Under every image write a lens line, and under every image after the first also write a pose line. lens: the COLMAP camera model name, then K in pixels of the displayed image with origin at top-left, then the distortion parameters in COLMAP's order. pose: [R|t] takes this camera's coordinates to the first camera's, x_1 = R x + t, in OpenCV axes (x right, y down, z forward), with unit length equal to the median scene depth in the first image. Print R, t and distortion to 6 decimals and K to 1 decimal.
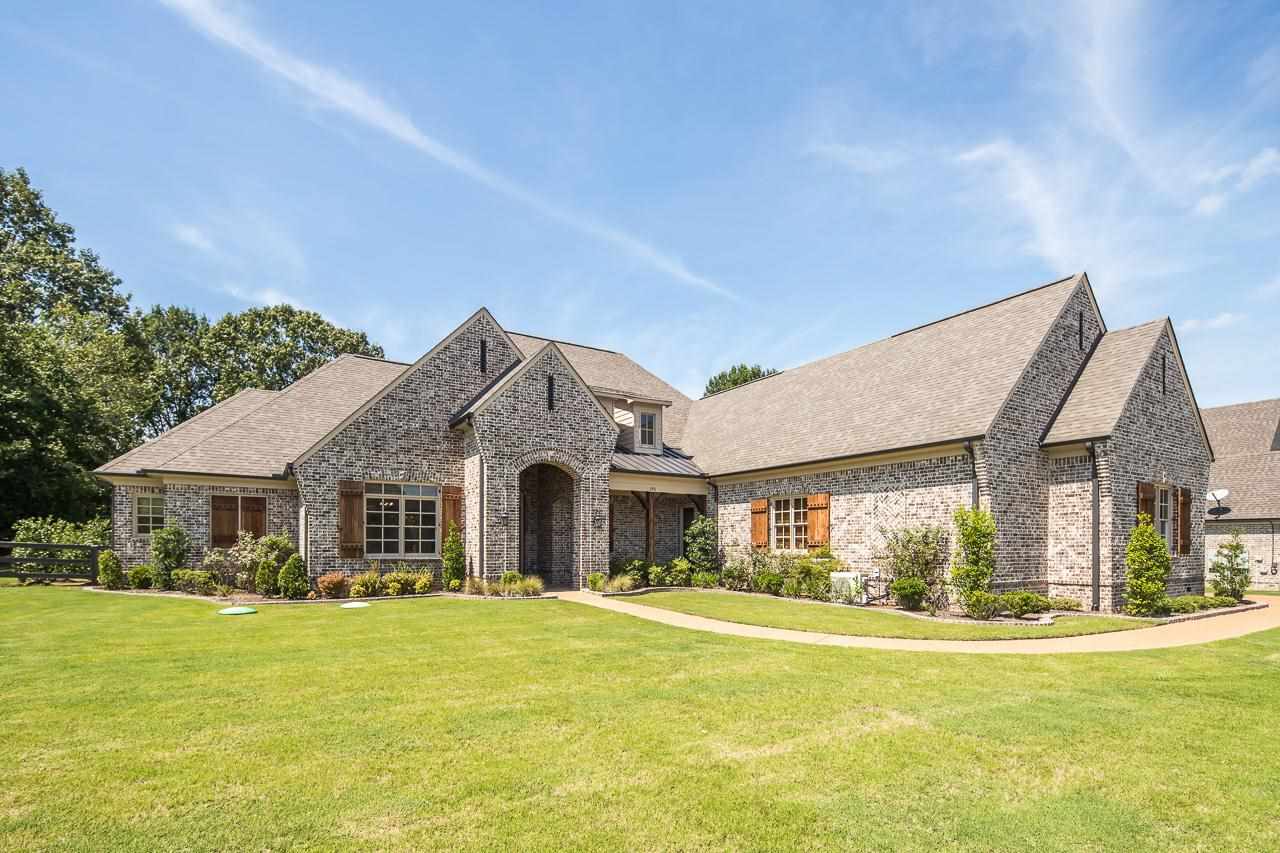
lens RADIAL K [[629.3, 0, 612.2], [0, 629.3, 422.7], [0, 0, 1]] dist [-0.001106, -0.001001]
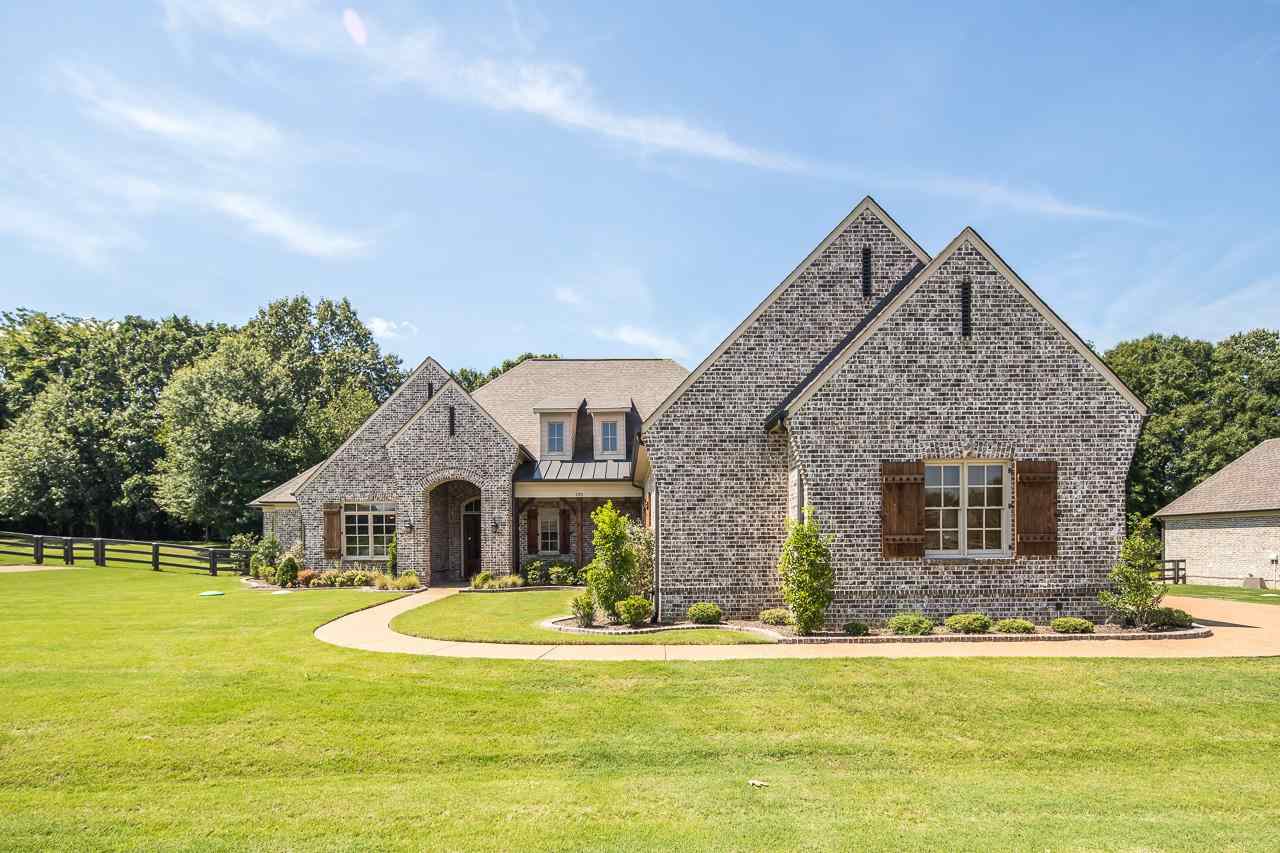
lens RADIAL K [[629.3, 0, 612.2], [0, 629.3, 422.7], [0, 0, 1]] dist [-0.001106, -0.001001]
pose [[0.844158, -0.112788, -0.524095, 0.793591], [0.112812, 0.993100, -0.032015, 0.028401], [0.524090, -0.032098, 0.851058, 0.142441]]
